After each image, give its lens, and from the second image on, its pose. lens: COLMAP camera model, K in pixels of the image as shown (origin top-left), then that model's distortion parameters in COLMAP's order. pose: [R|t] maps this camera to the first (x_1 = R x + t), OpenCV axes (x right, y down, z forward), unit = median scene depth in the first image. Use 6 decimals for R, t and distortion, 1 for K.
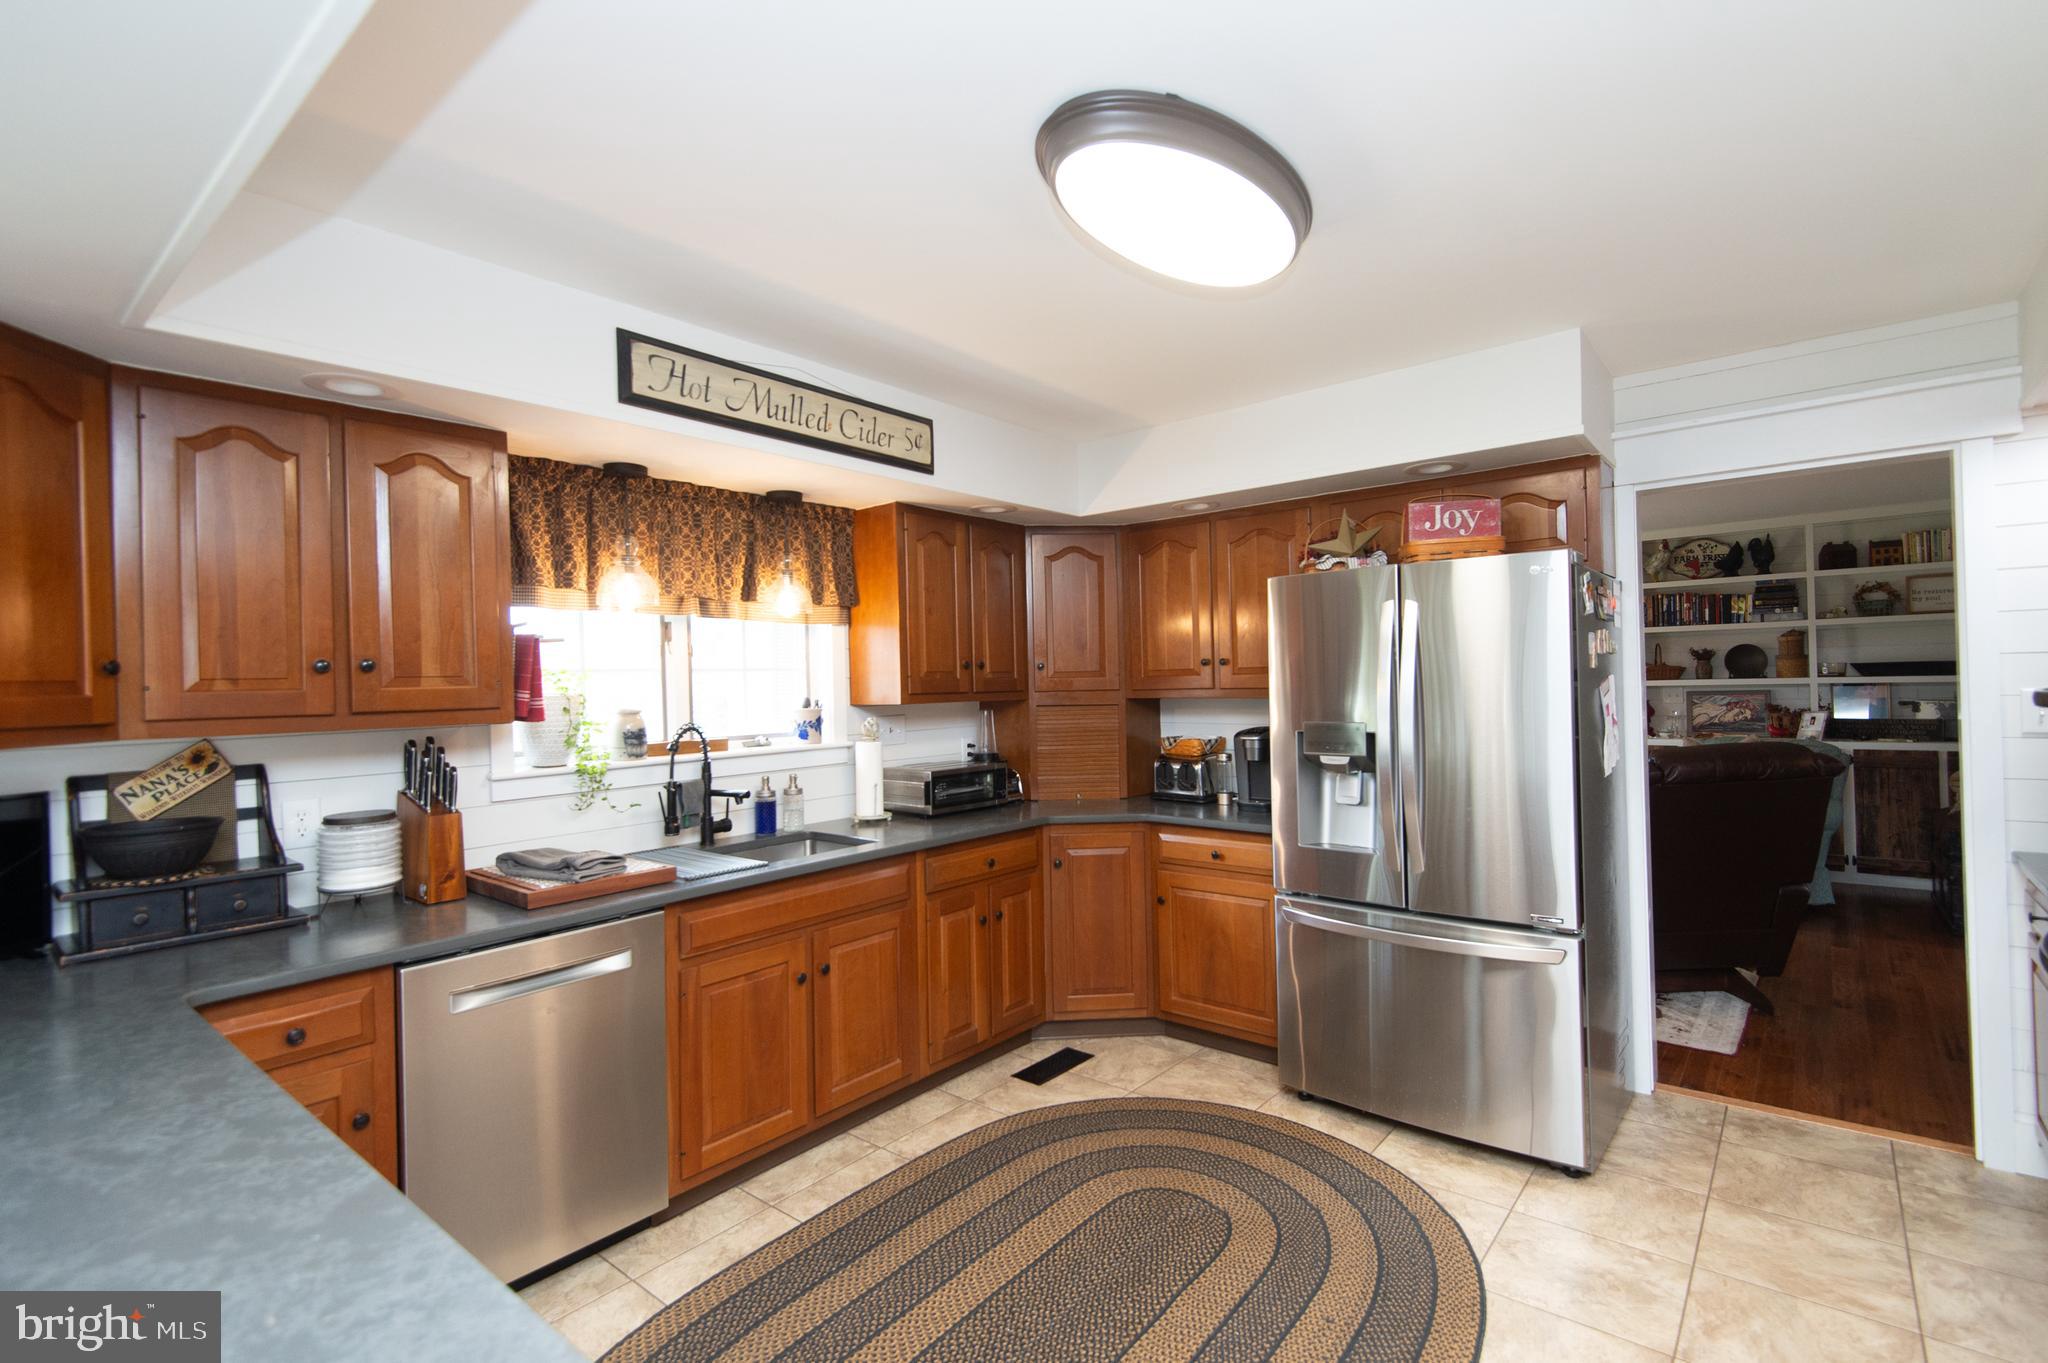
lens RADIAL K [[928.4, 0, 1023.7], [0, 928.4, 679.0], [0, 0, 1]] dist [0.030022, -0.015853]
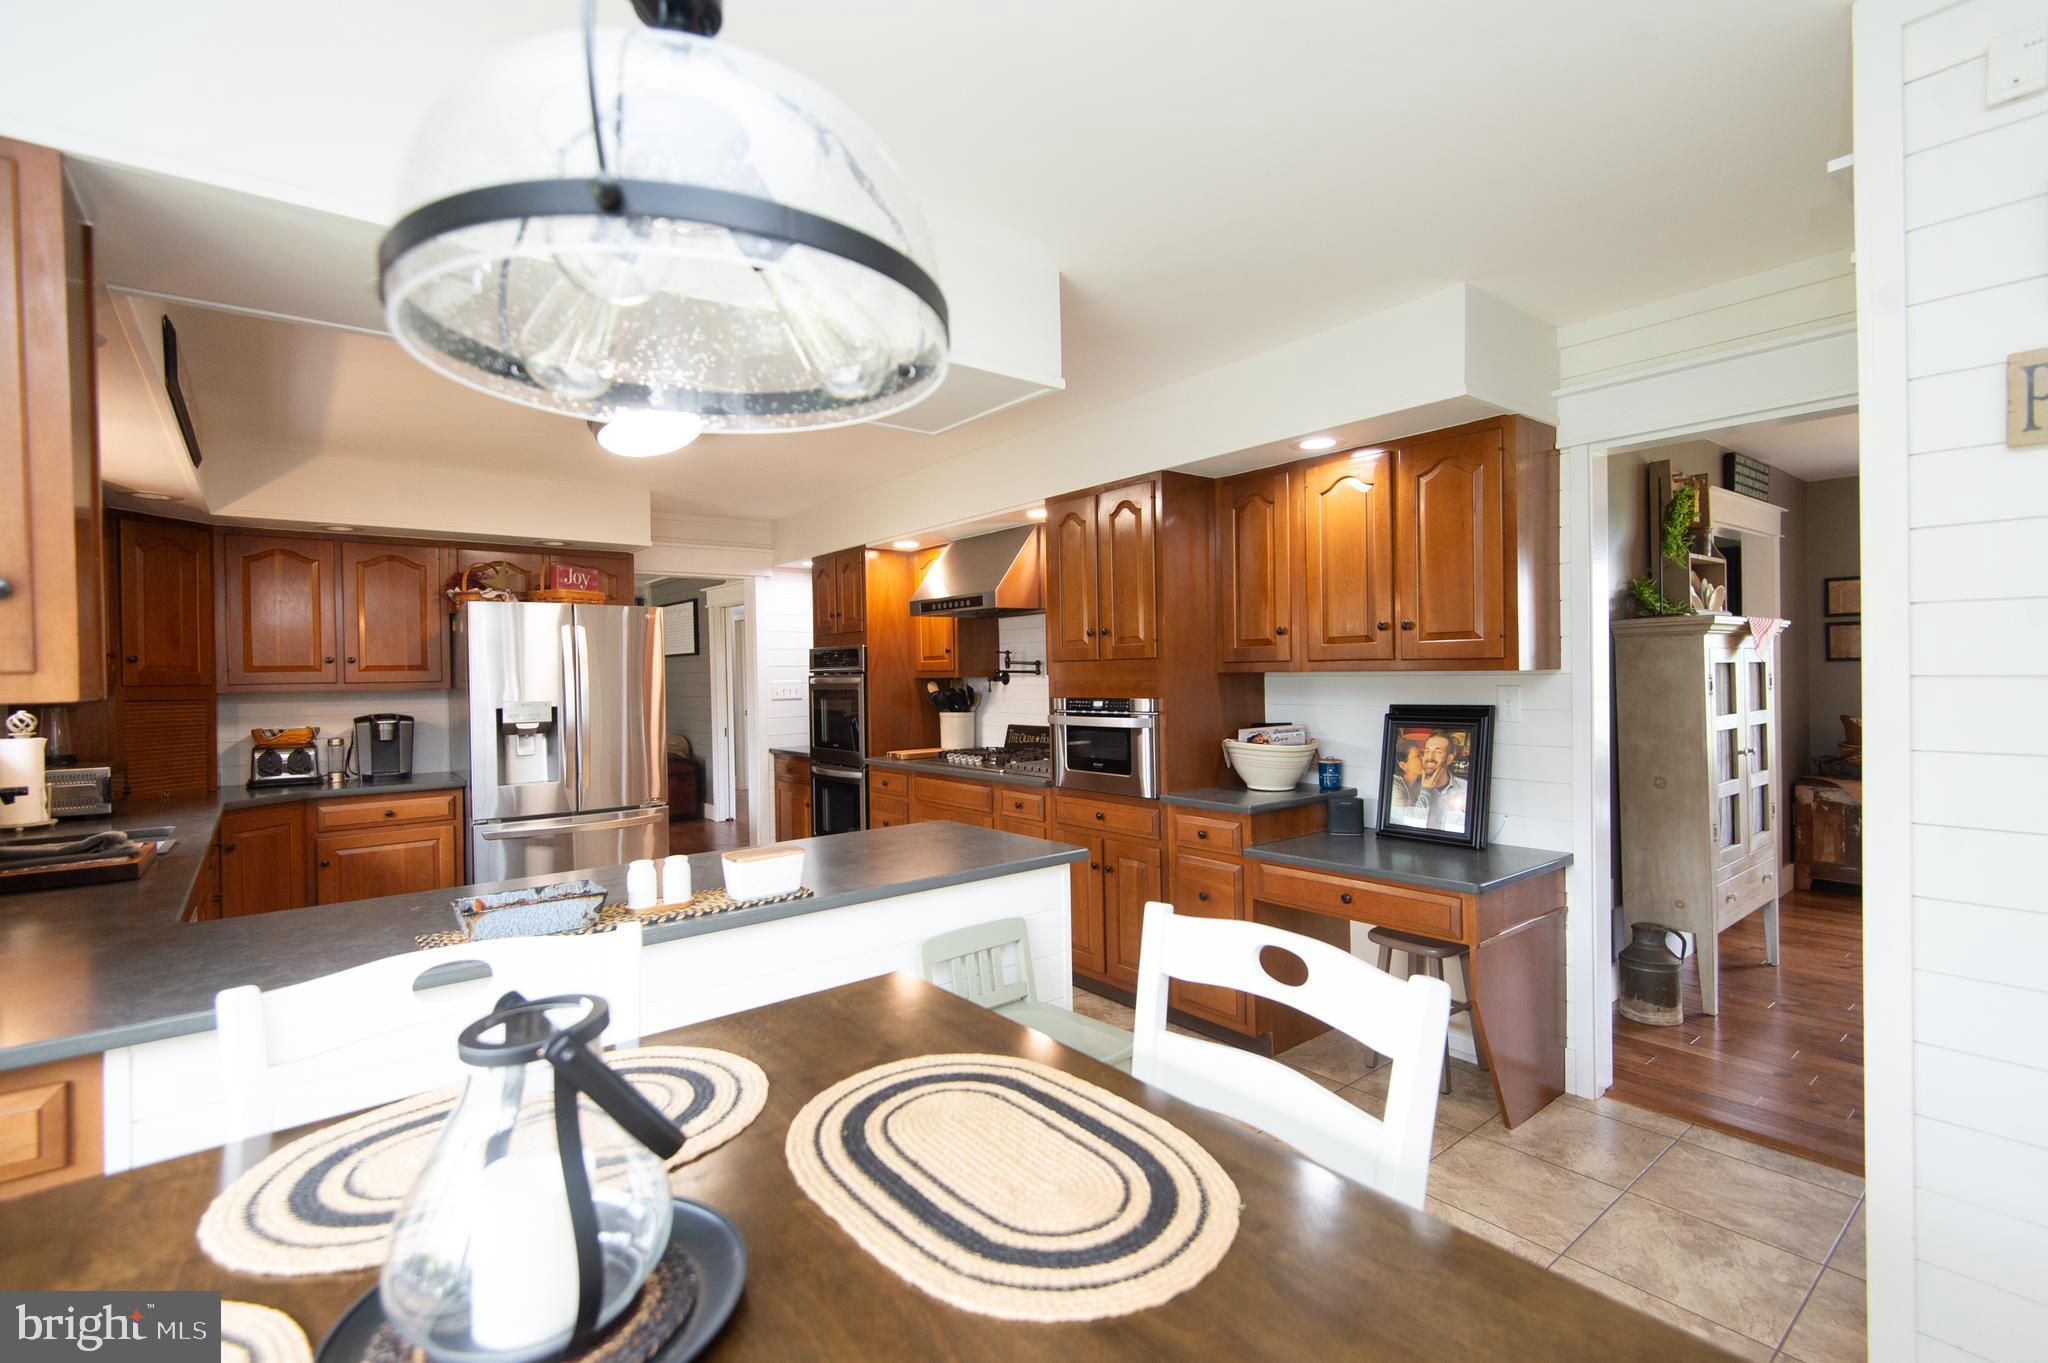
lens RADIAL K [[928.4, 0, 1034.4], [0, 928.4, 678.9], [0, 0, 1]] dist [0.030022, -0.015853]
pose [[0.187587, 0.014851, 0.982136, -0.980485], [0.010846, 0.999793, -0.017189, 0.043535], [-0.982188, 0.013877, 0.187387, -0.106349]]
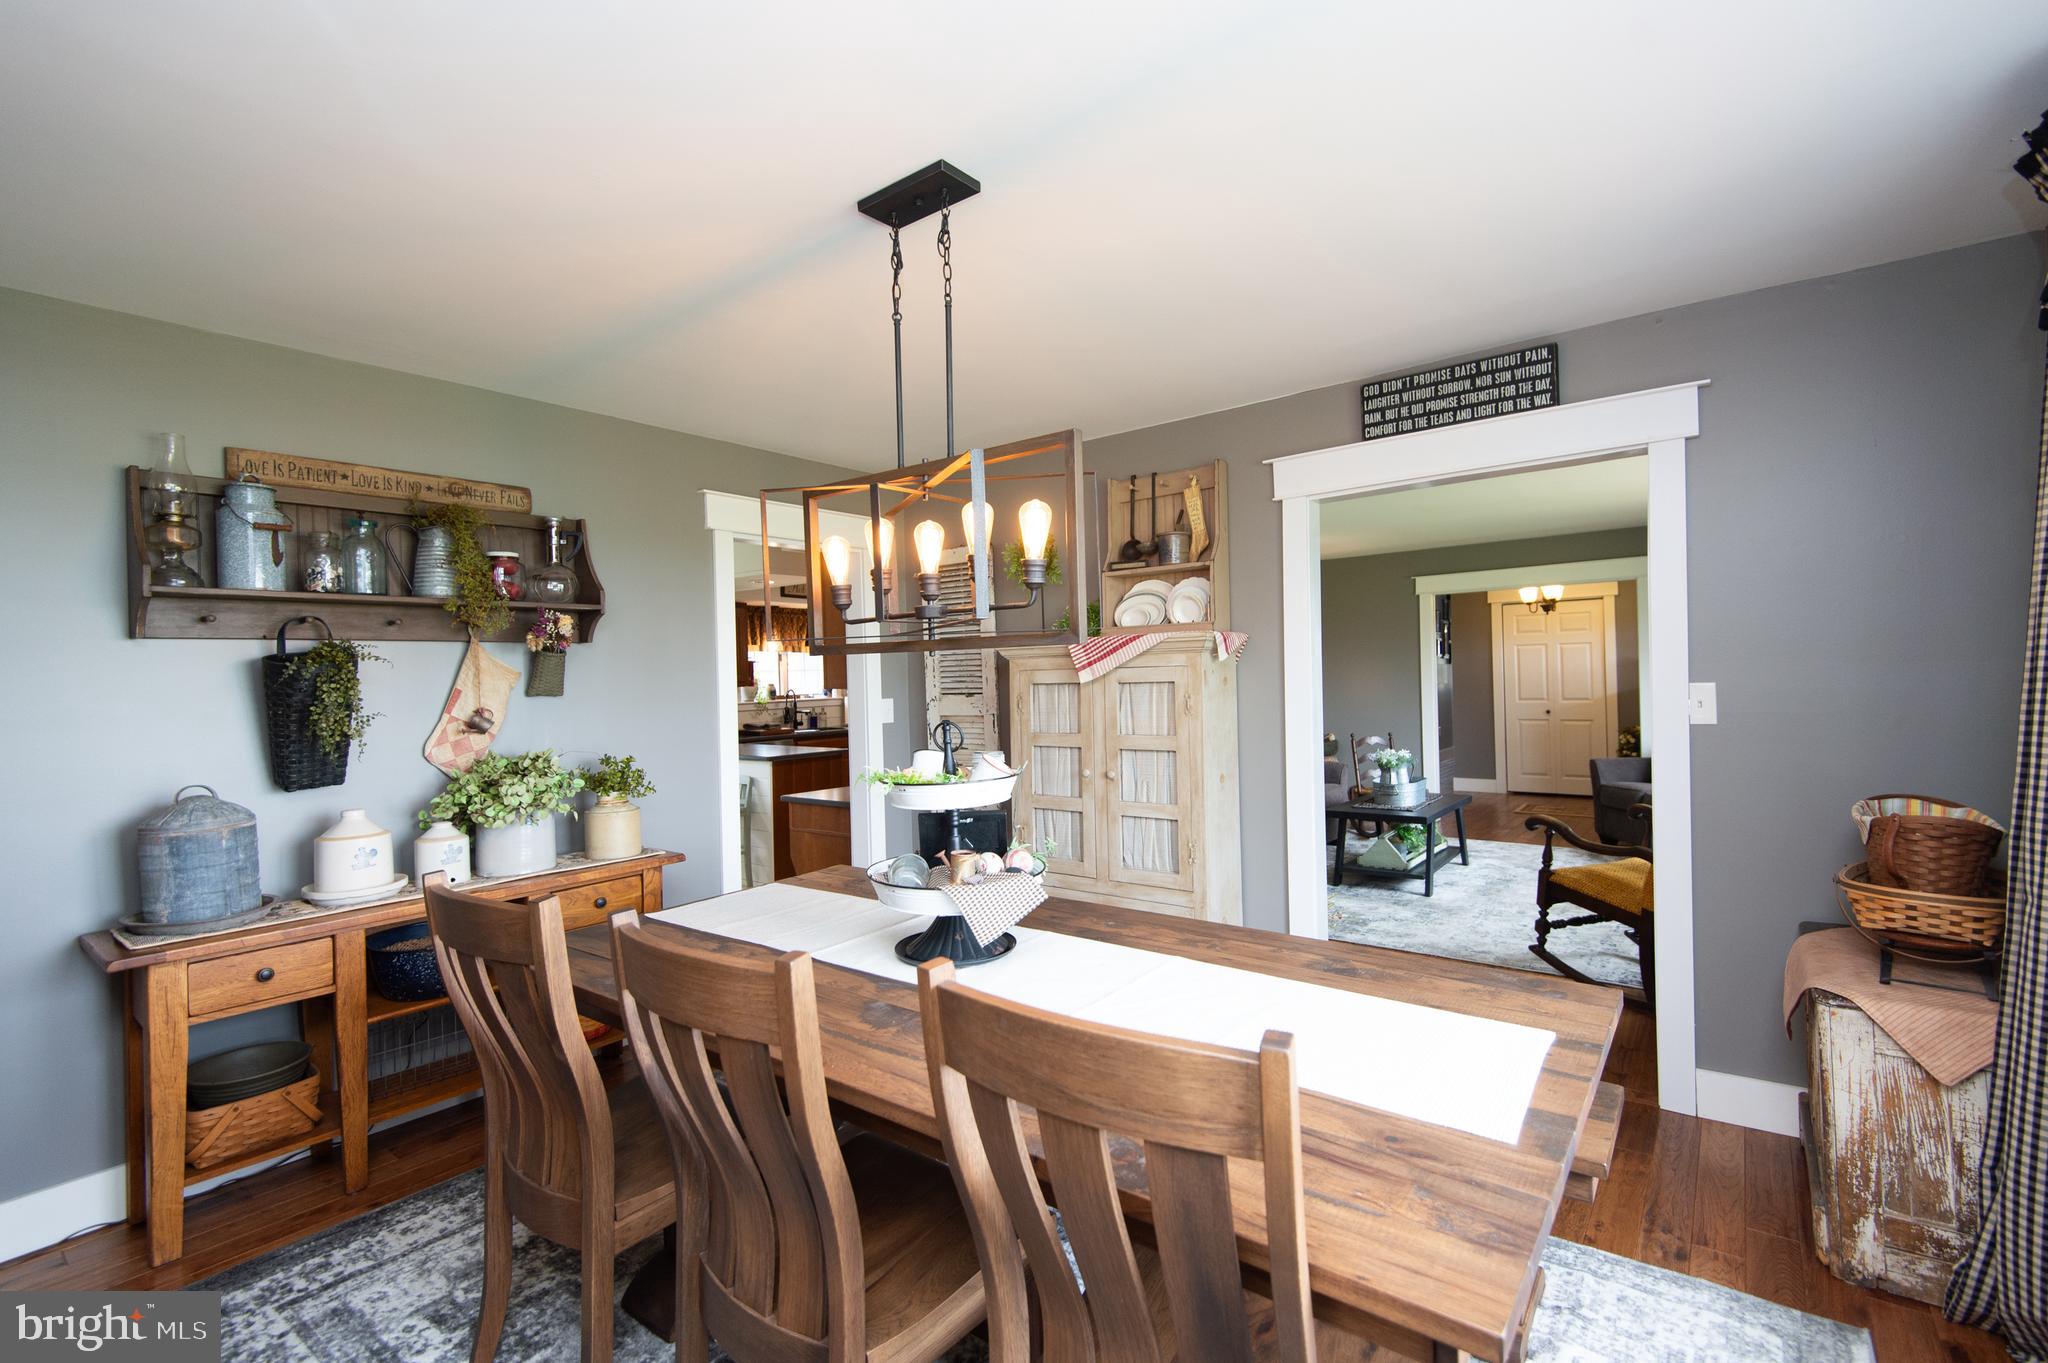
lens RADIAL K [[928.4, 0, 1025.7], [0, 928.4, 676.9], [0, 0, 1]] dist [0.030022, -0.015853]
pose [[0.999302, -0.000580, 0.037358, 0.277203], [0.000428, 0.999992, 0.004094, -0.001911], [-0.037360, -0.004075, 0.999294, -1.963695]]
